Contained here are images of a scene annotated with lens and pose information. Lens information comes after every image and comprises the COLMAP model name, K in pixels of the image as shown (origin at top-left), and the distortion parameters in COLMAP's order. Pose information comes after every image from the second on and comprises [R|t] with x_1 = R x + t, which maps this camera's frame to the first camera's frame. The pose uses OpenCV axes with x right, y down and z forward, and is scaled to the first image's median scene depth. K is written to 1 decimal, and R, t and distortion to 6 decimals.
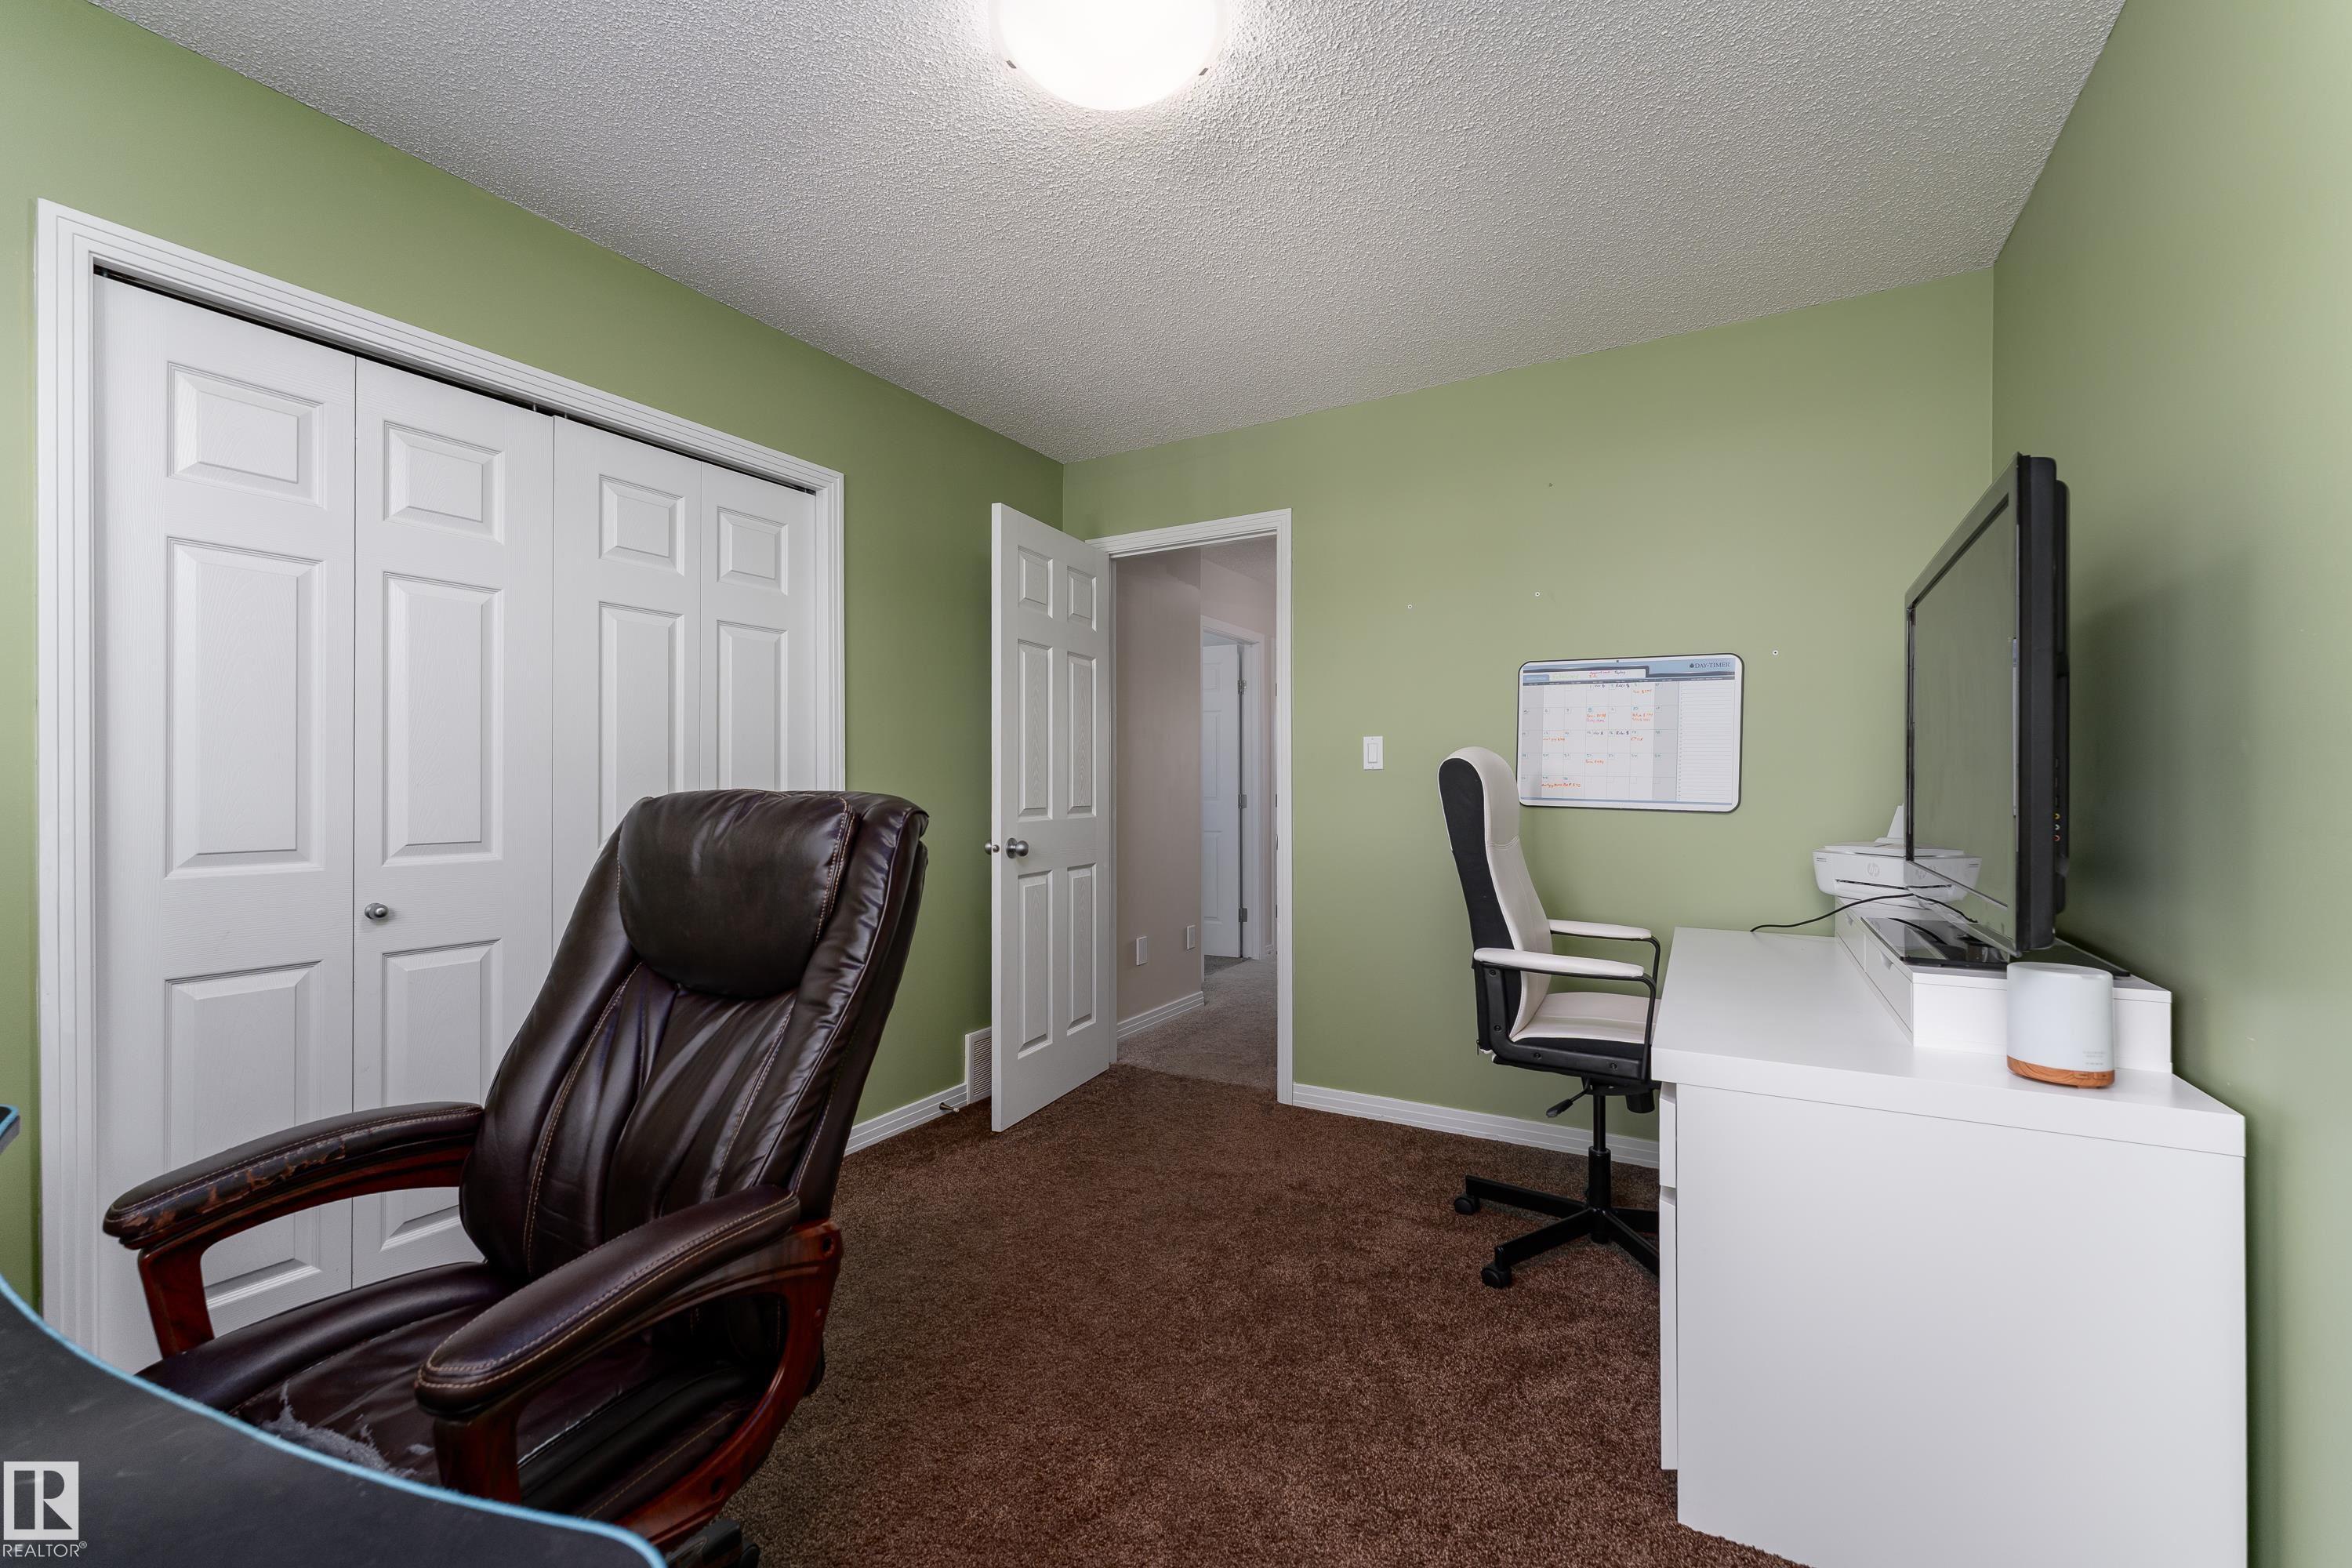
lens RADIAL K [[1042.7, 0, 1176.0], [0, 1042.7, 784.0], [0, 0, 1]] dist [0.000595, 0.000243]
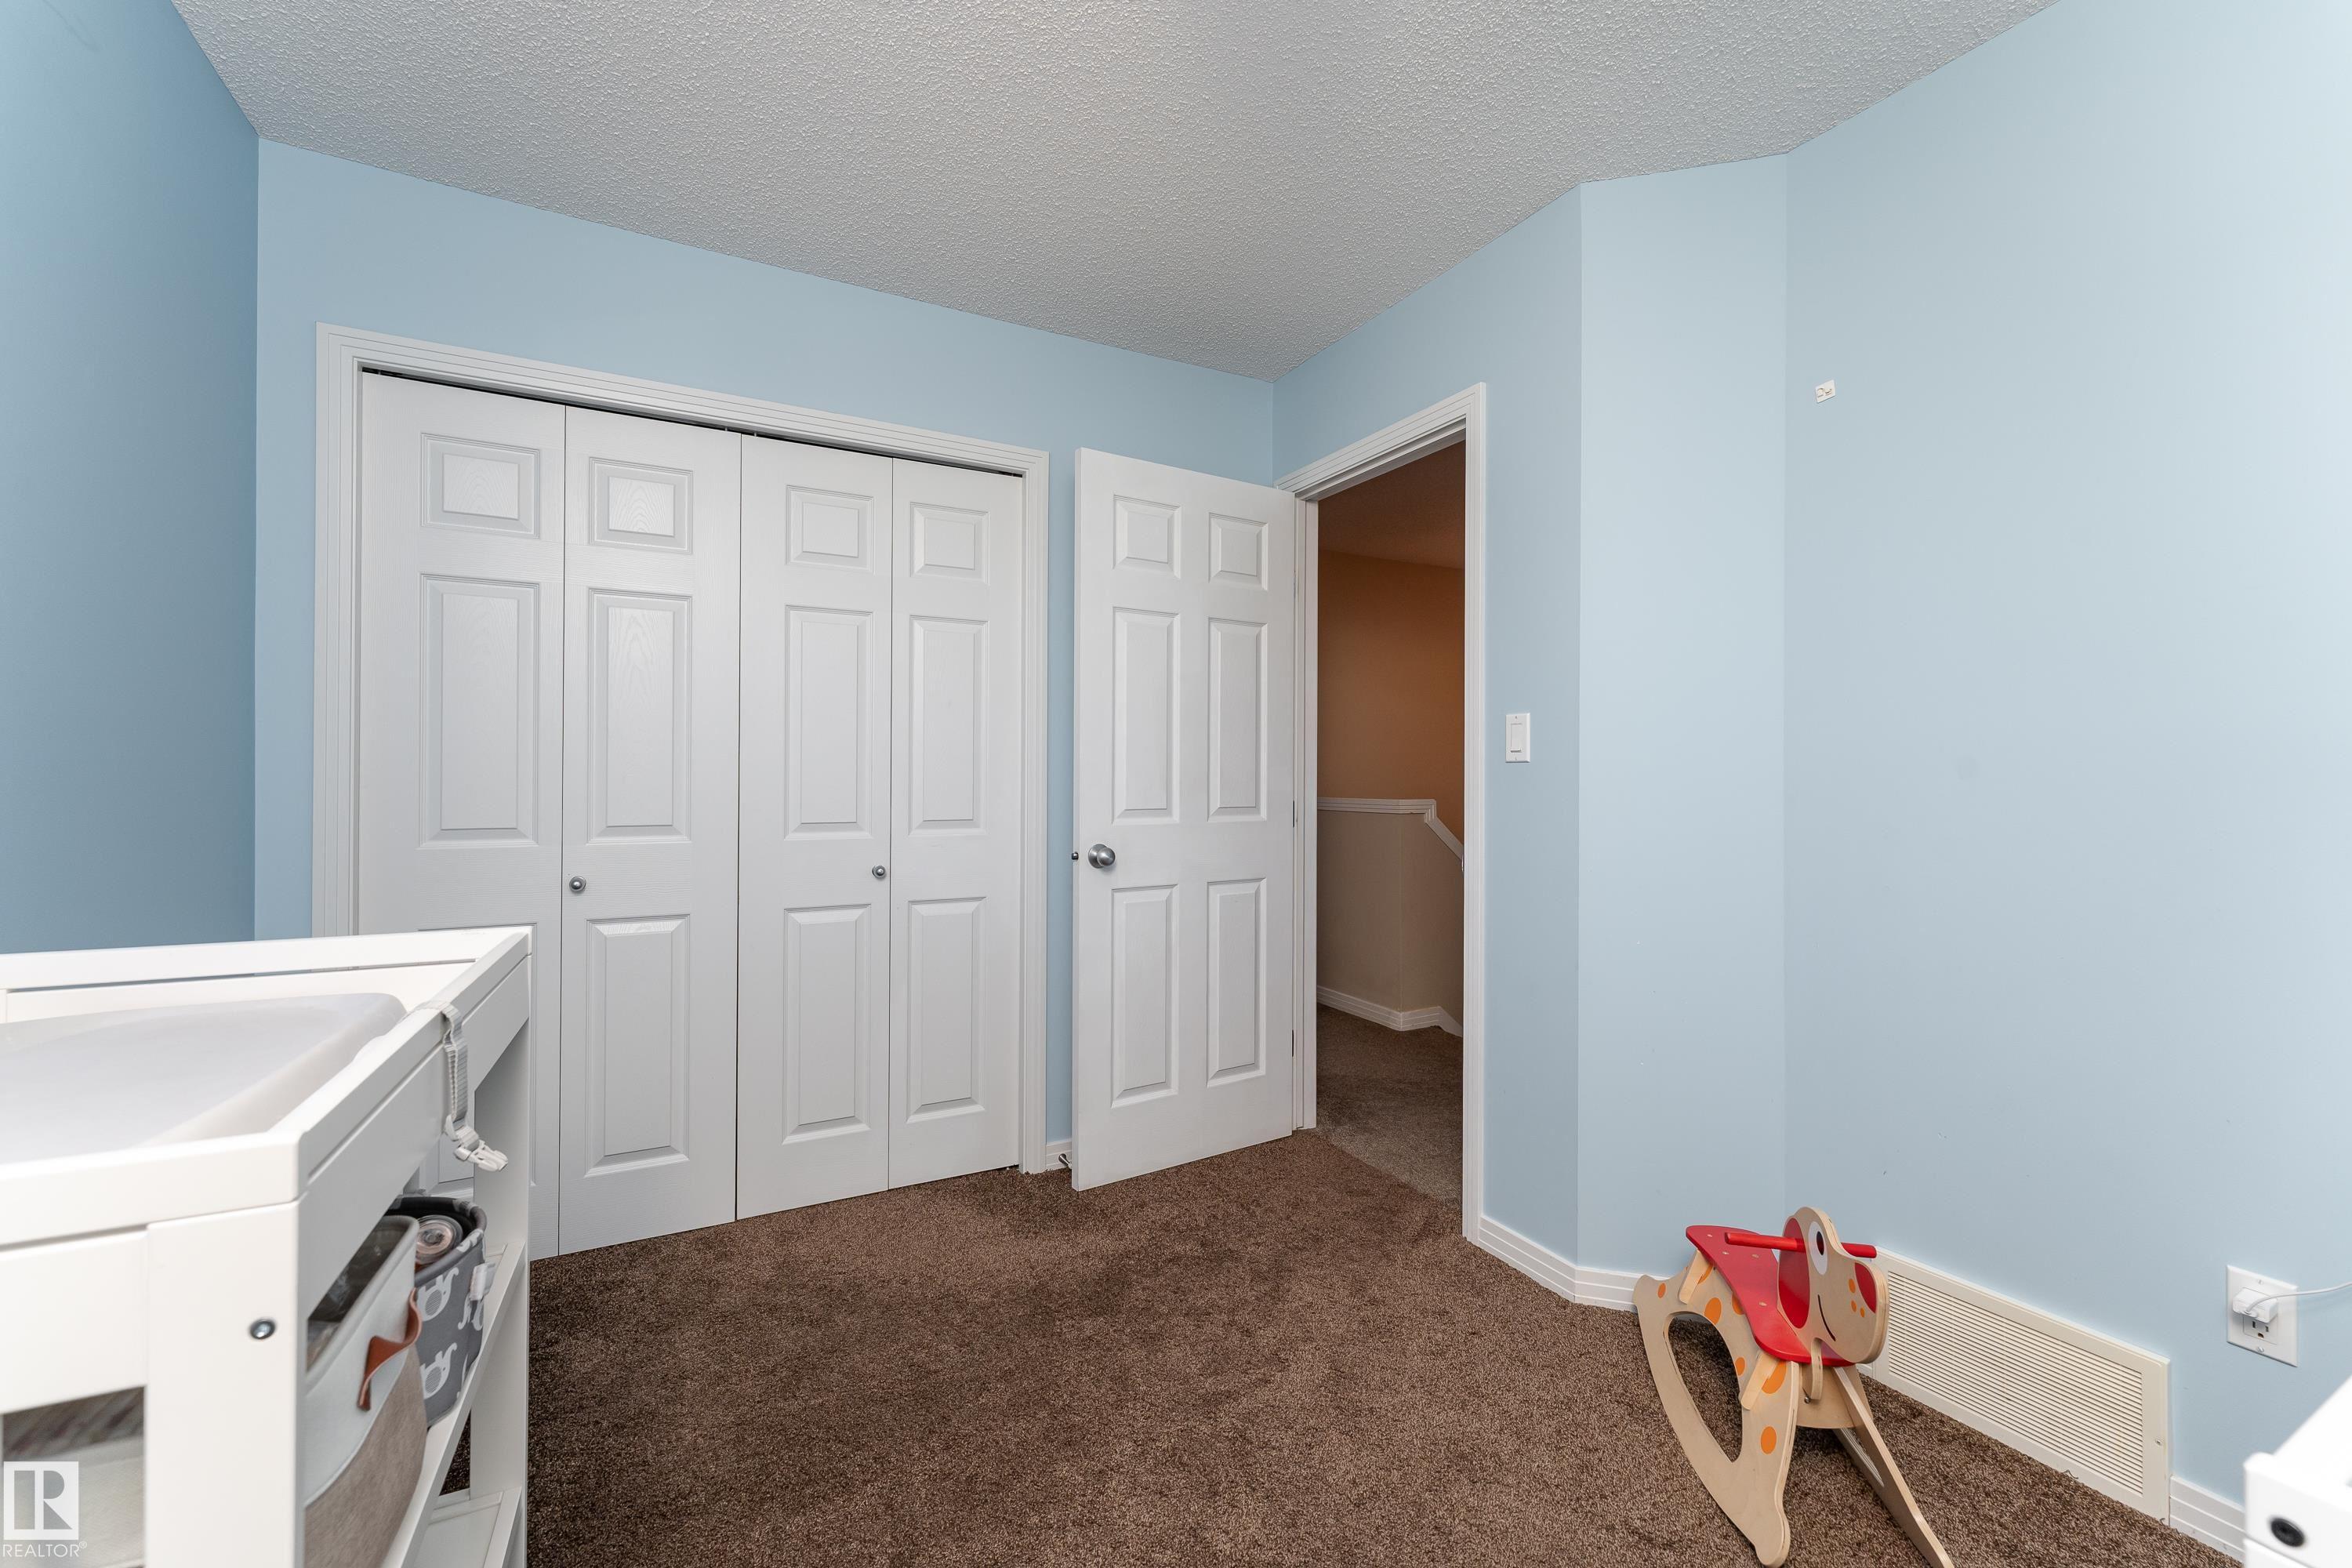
lens RADIAL K [[882.1, 0, 1176.0], [0, 882.1, 784.0], [0, 0, 1]] dist [-0.000233, -0.000059]
pose [[0.836131, 0.008502, -0.548464, 0.237650], [-0.003161, 0.999938, 0.010681, -0.002050], [0.548521, -0.007197, 0.836106, 0.400425]]
